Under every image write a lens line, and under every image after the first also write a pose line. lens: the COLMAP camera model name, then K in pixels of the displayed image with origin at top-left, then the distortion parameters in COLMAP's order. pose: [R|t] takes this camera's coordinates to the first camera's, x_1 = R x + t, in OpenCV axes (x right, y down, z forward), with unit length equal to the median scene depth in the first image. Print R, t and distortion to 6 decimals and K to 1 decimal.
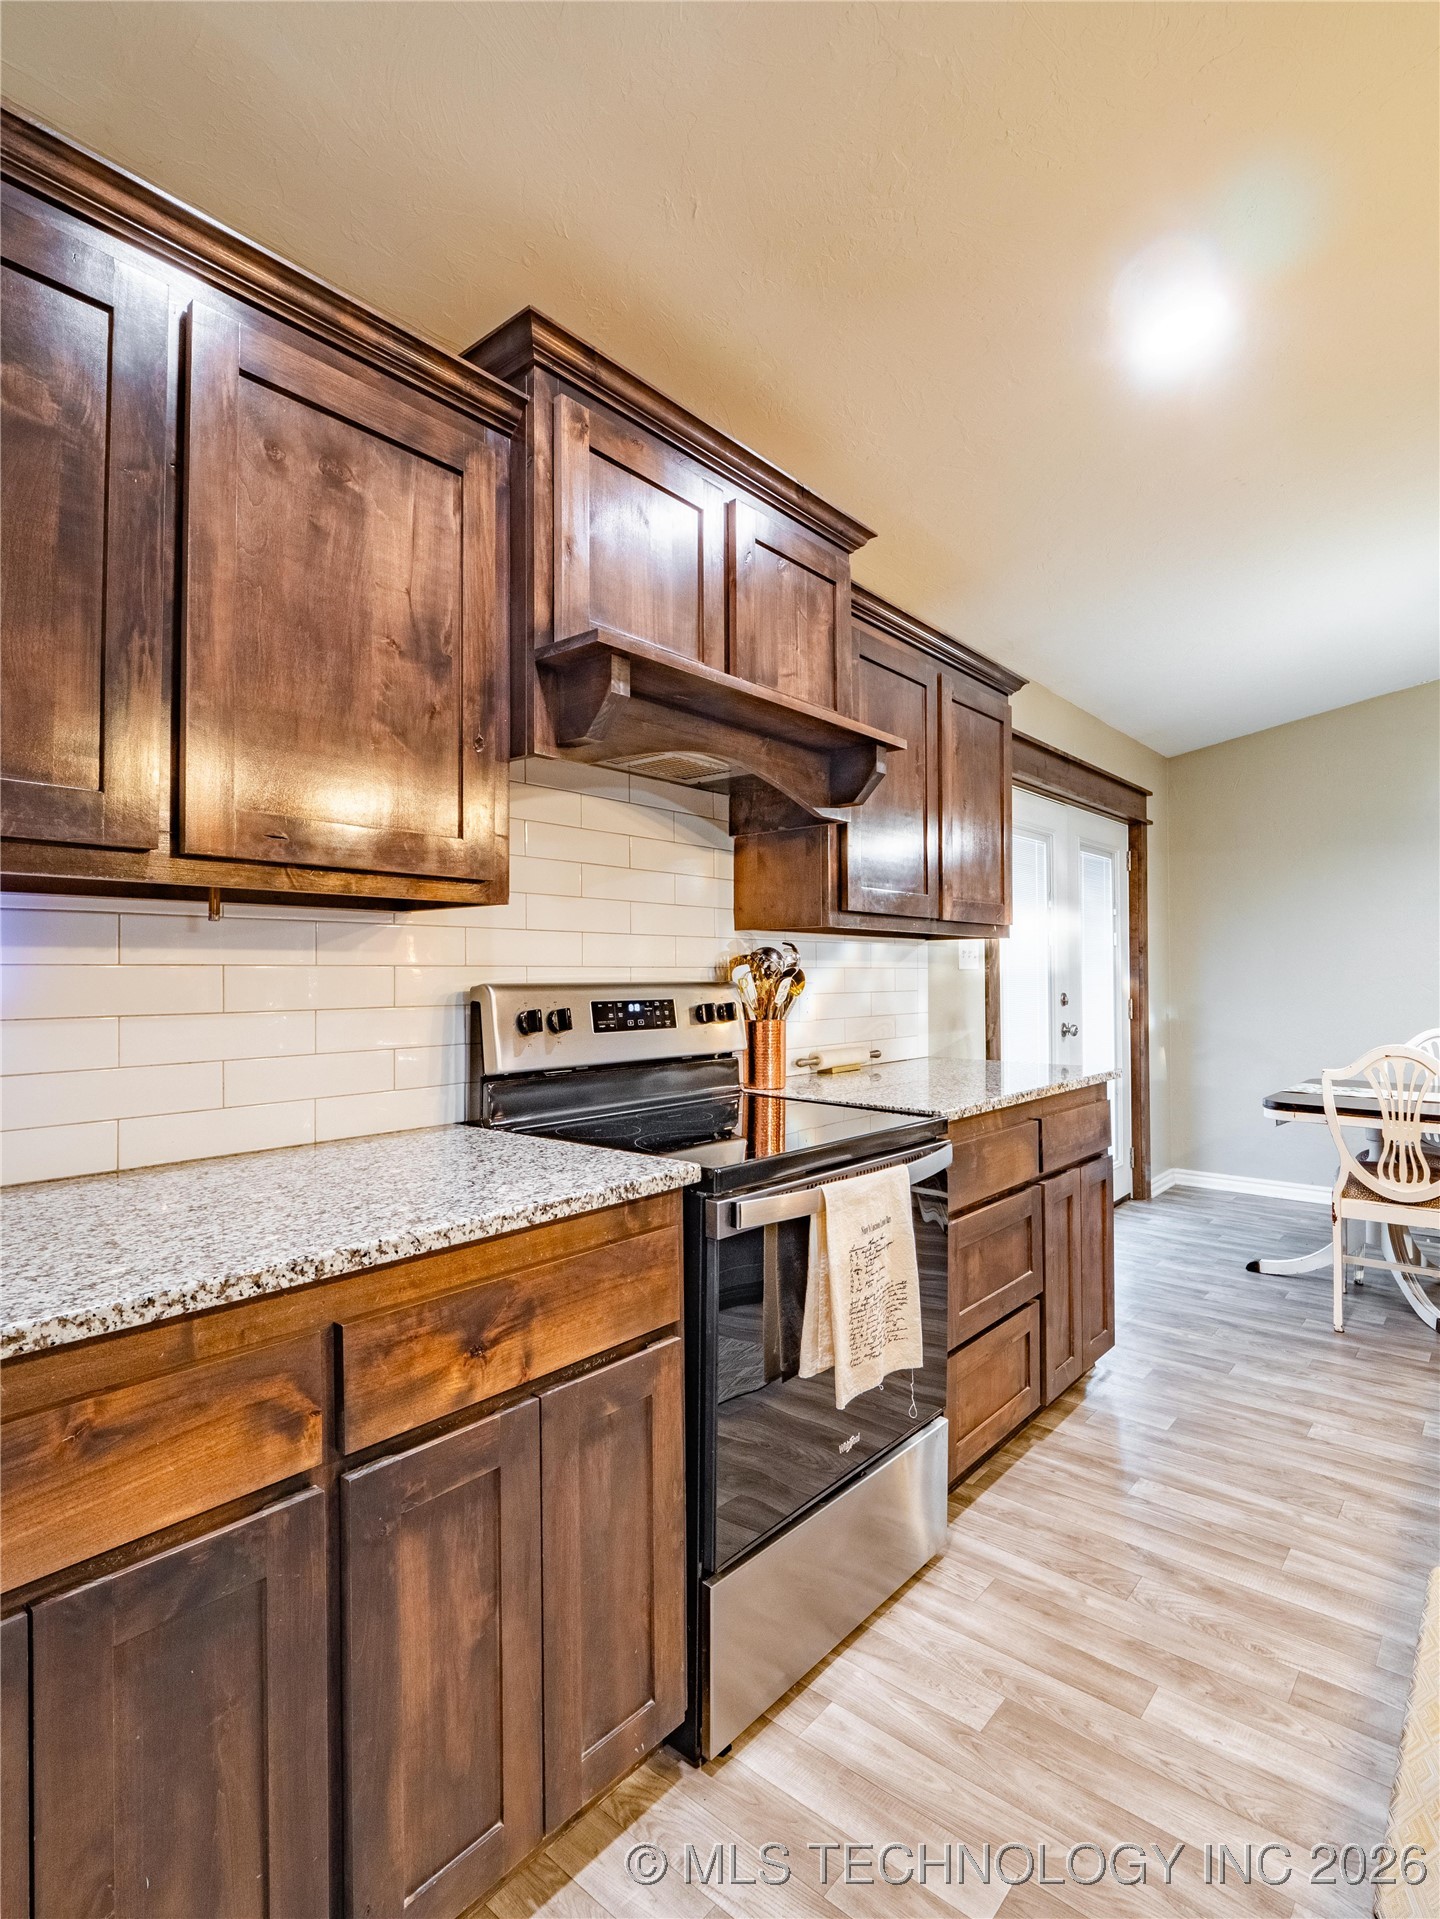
lens RADIAL K [[978.7, 0, 710.8], [0, 978.7, 958.1], [0, 0, 1]] dist [-0.012799, 0.000871]
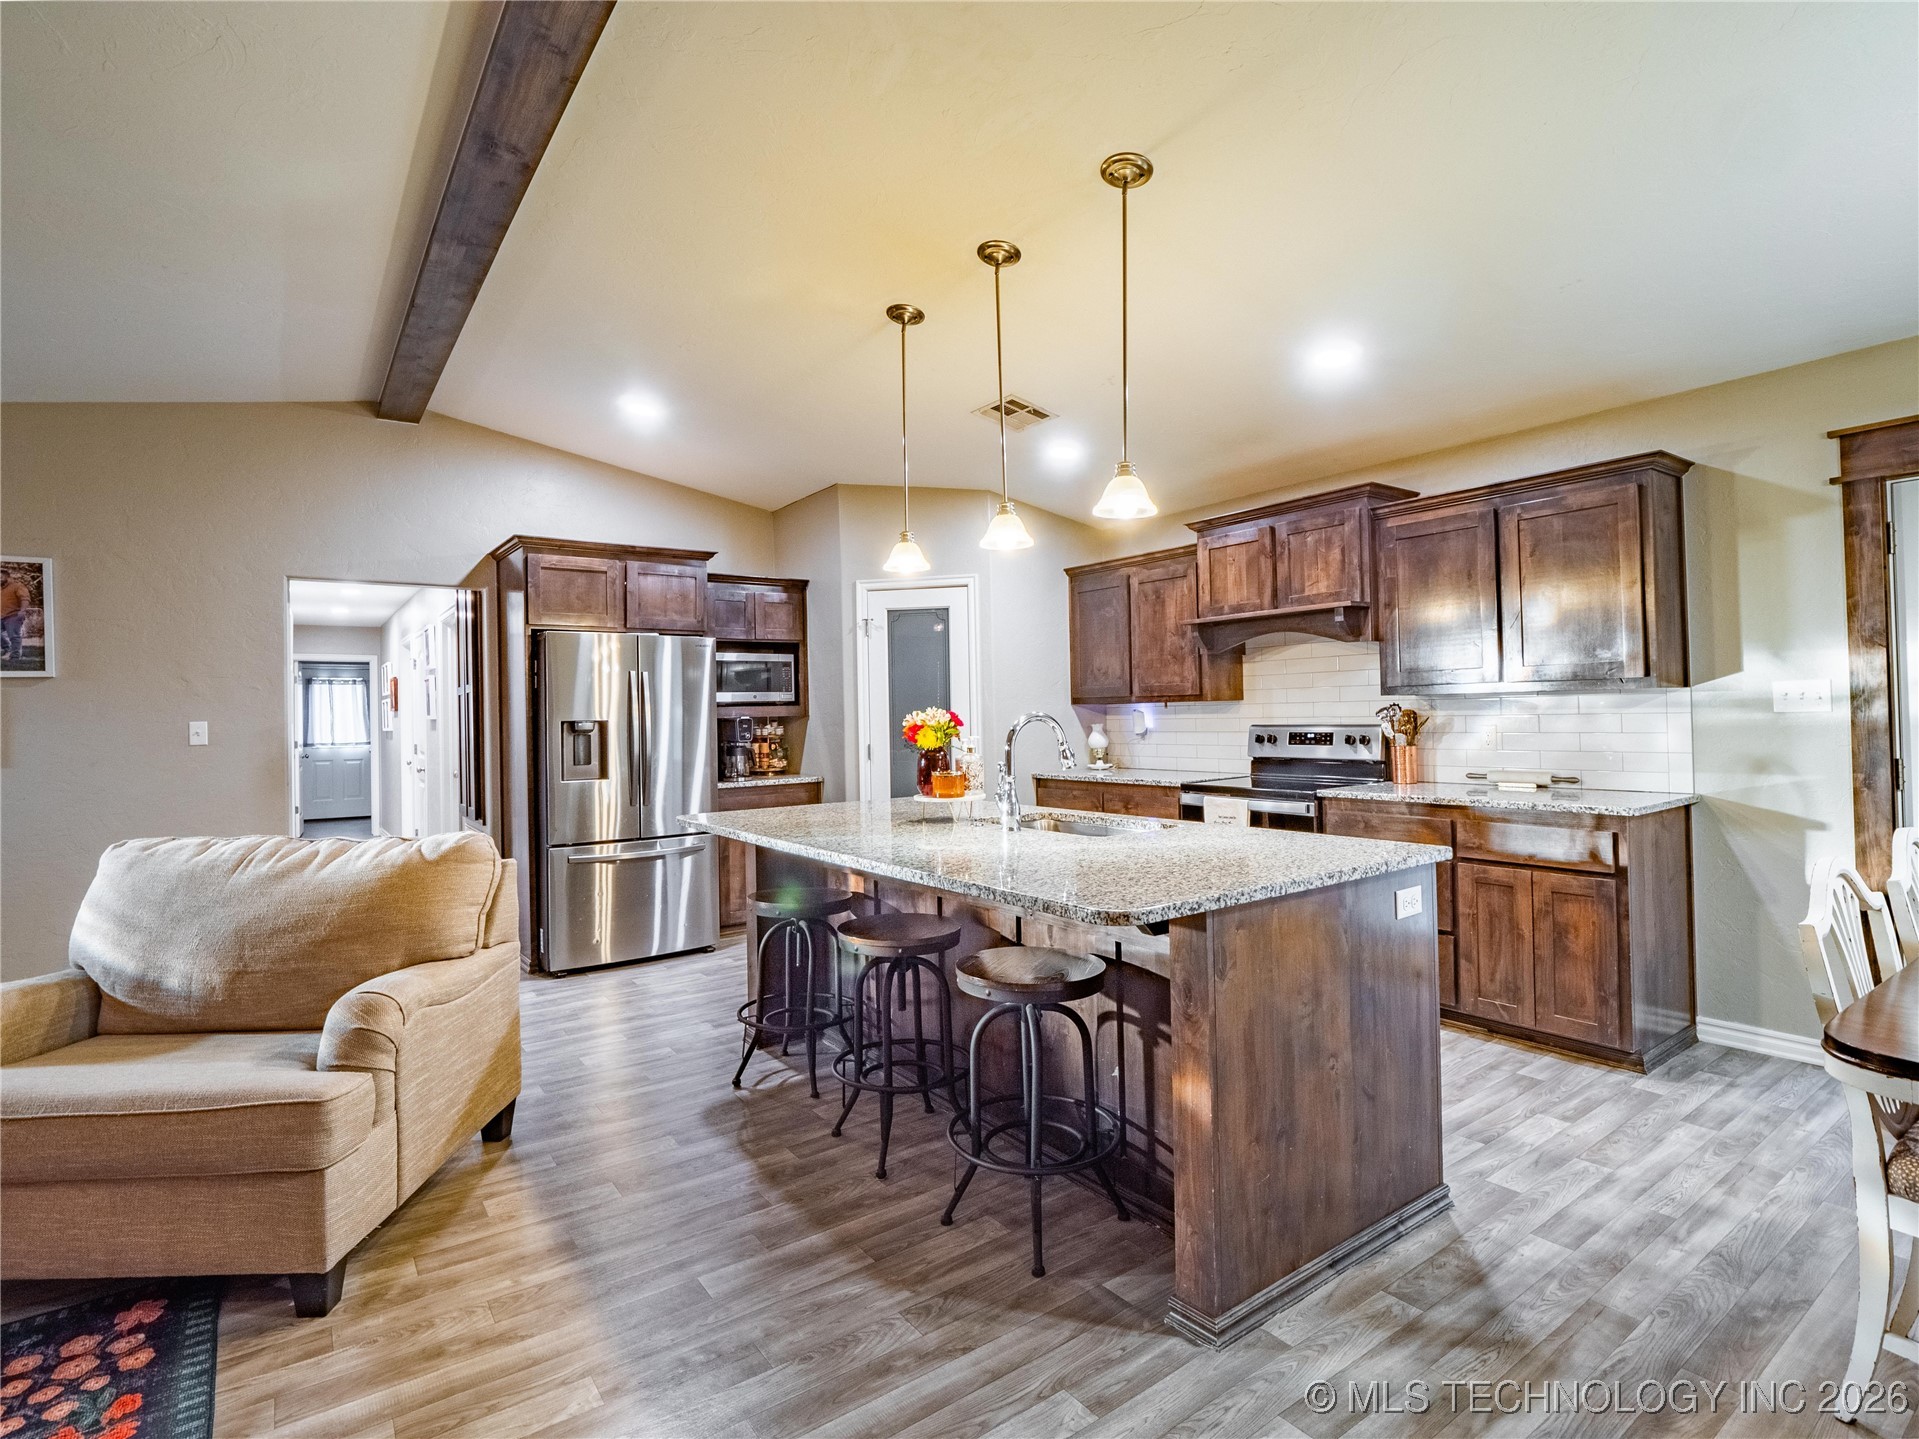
lens RADIAL K [[954.4, 0, 956.5], [0, 954.4, 693.6], [0, 0, 1]] dist [-0.005279, -0.002320]
pose [[-0.240722, -0.012167, -0.970518, 3.056935], [0.040476, 0.998926, -0.022563, -0.041830], [0.969750, -0.044714, -0.239971, 0.967745]]
